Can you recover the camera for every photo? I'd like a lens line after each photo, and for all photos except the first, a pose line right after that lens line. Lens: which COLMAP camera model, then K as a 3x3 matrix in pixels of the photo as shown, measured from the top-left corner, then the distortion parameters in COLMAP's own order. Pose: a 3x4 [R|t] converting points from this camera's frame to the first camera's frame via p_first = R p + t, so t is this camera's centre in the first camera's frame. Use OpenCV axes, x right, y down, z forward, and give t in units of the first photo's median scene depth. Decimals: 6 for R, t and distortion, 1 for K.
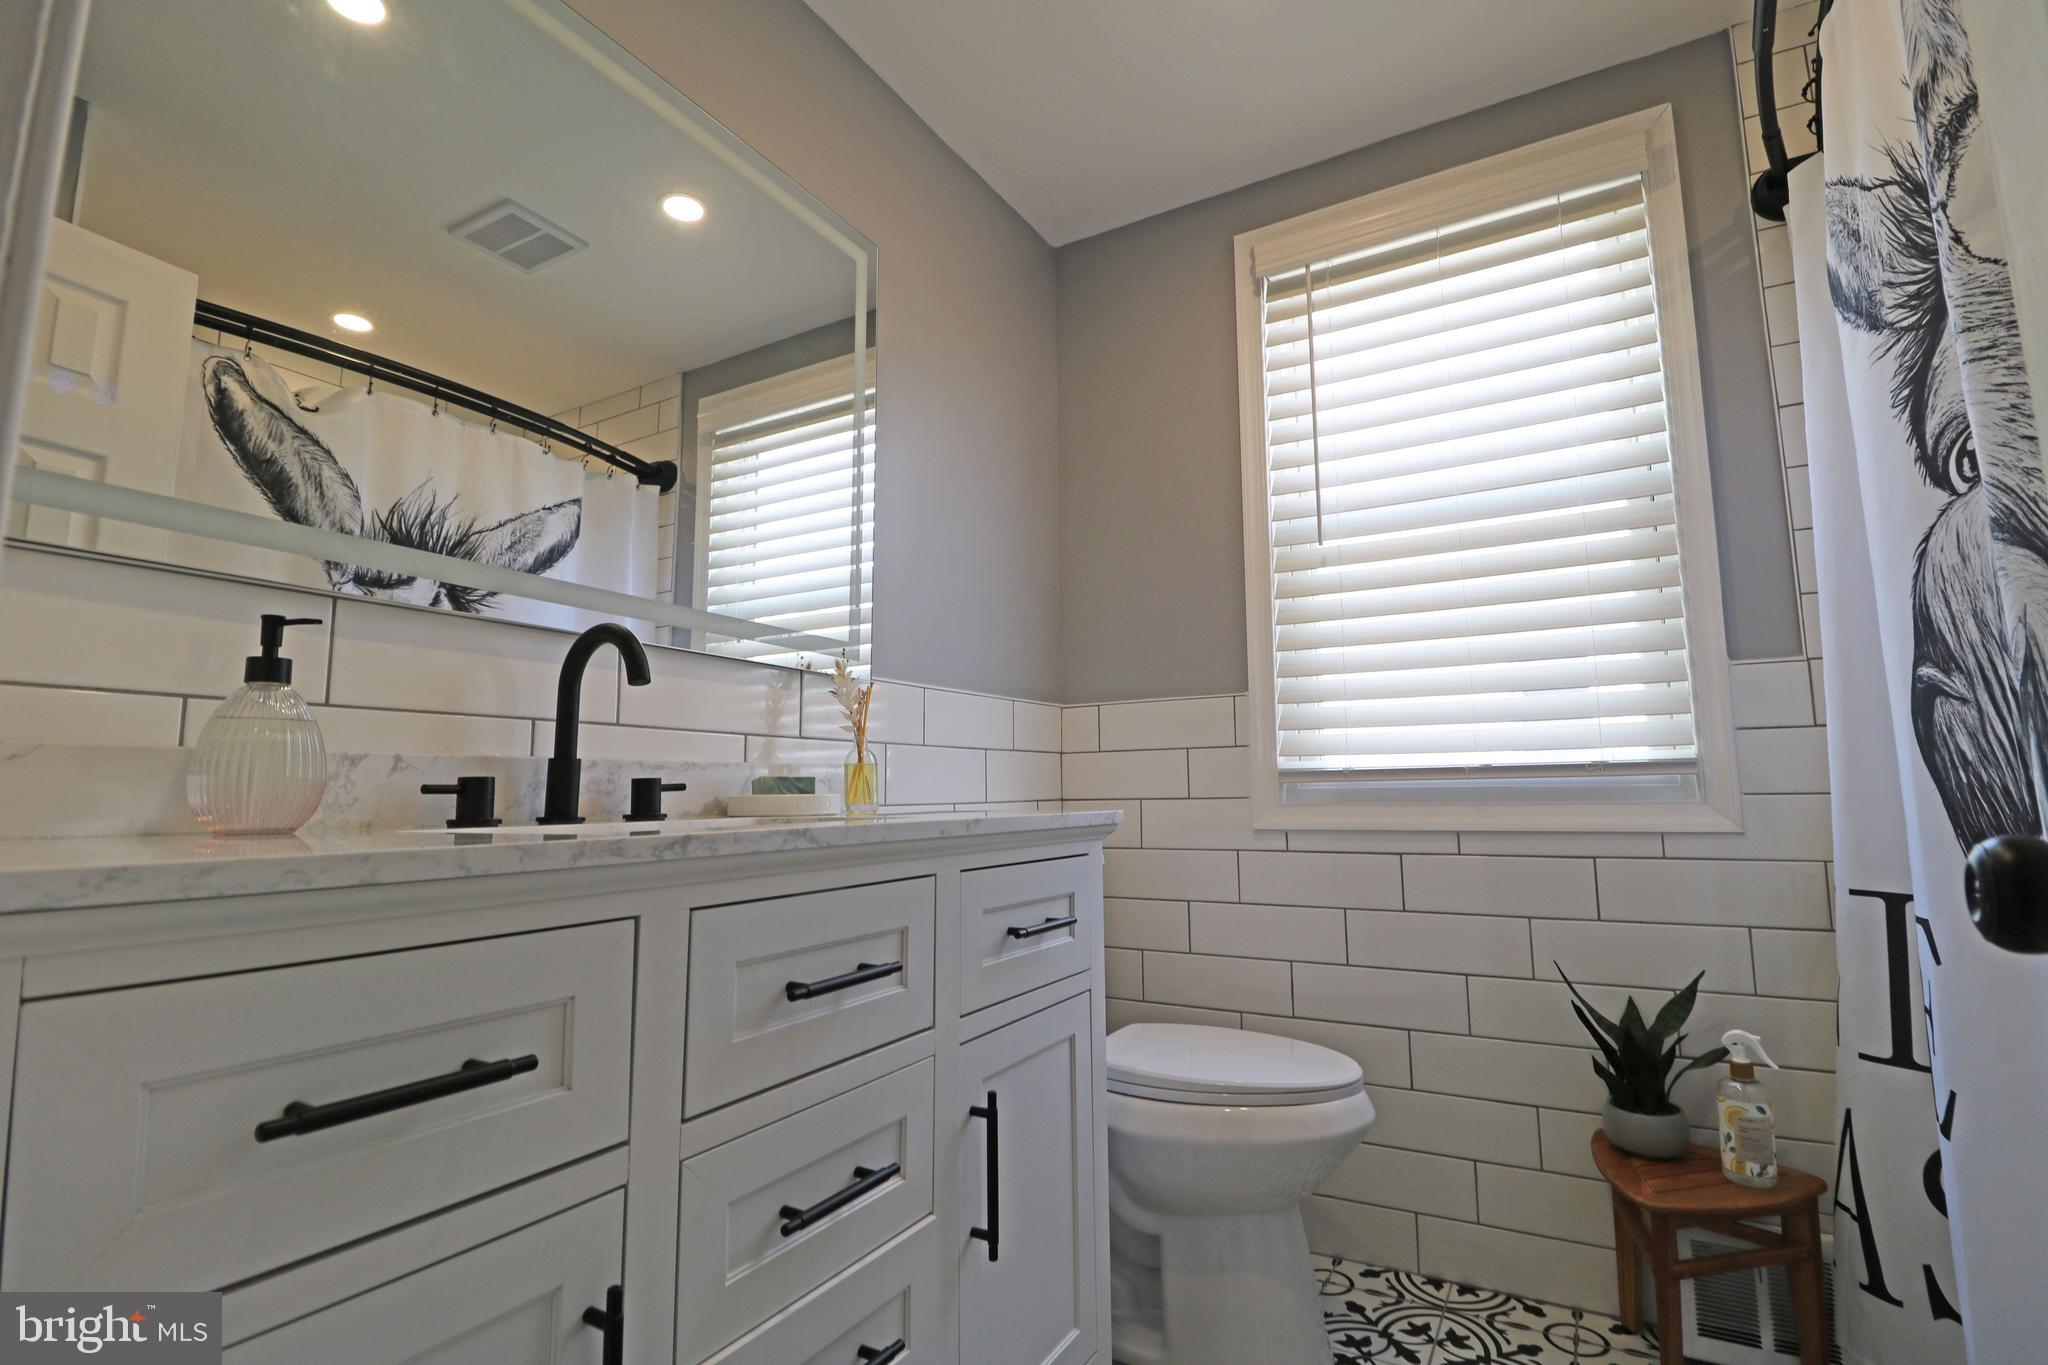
lens RADIAL K [[948.7, 0, 1029.8], [0, 948.7, 677.6], [0, 0, 1]] dist [0.000628, -0.000012]
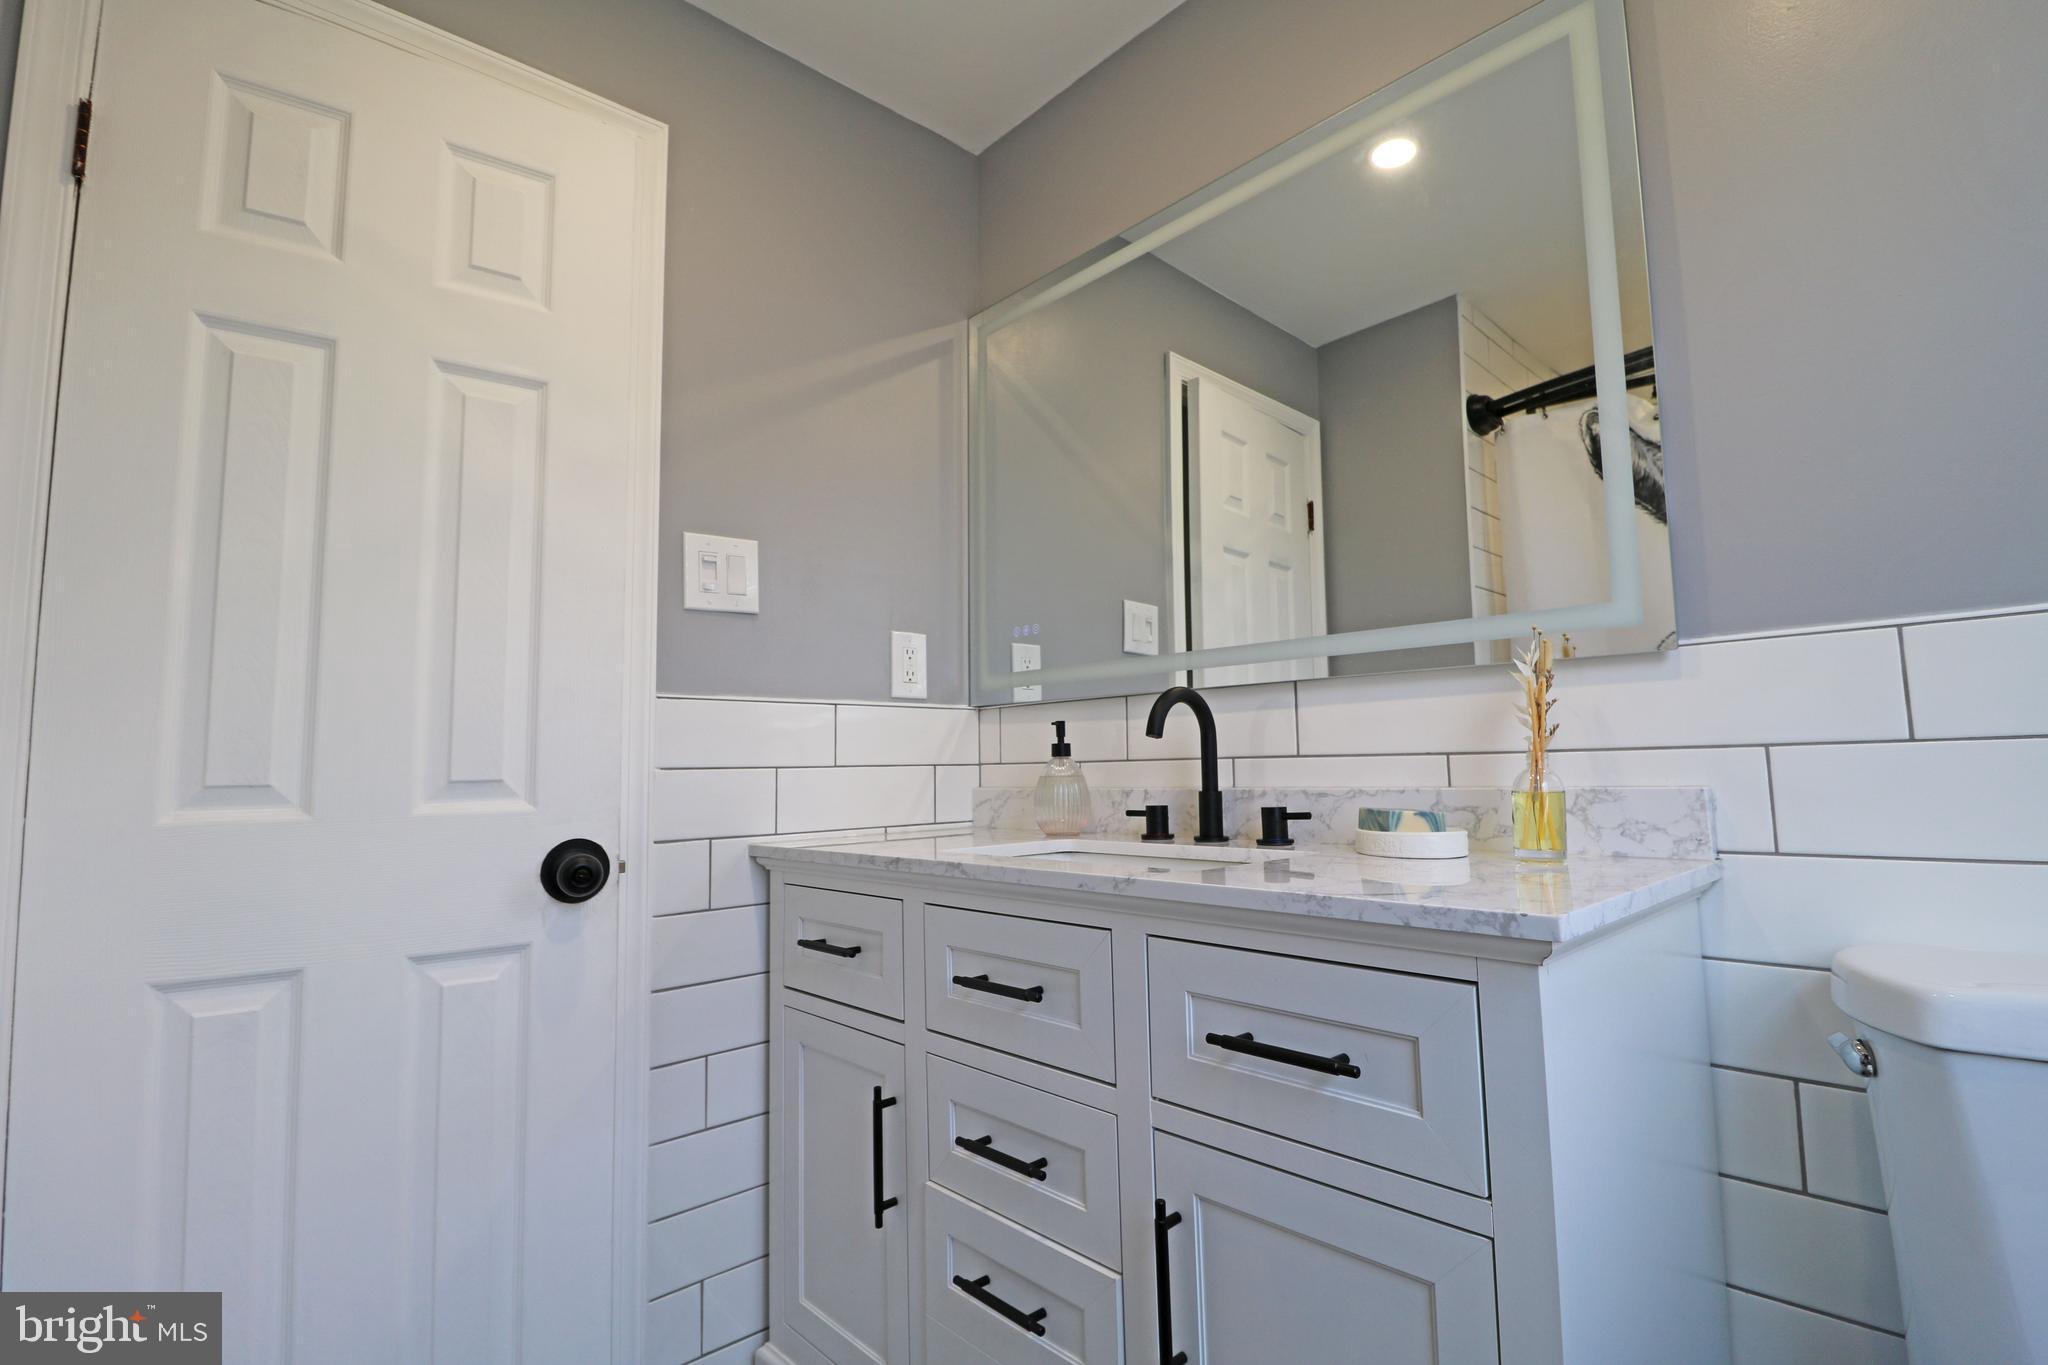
lens RADIAL K [[948.7, 0, 1027.4], [0, 948.7, 675.4], [0, 0, 1]] dist [0.000628, -0.000012]
pose [[-0.303055, -0.077352, -0.949829, 0.899723], [0.139807, 0.982307, -0.124604, 0.063652], [0.942662, -0.170555, -0.286879, 1.290128]]
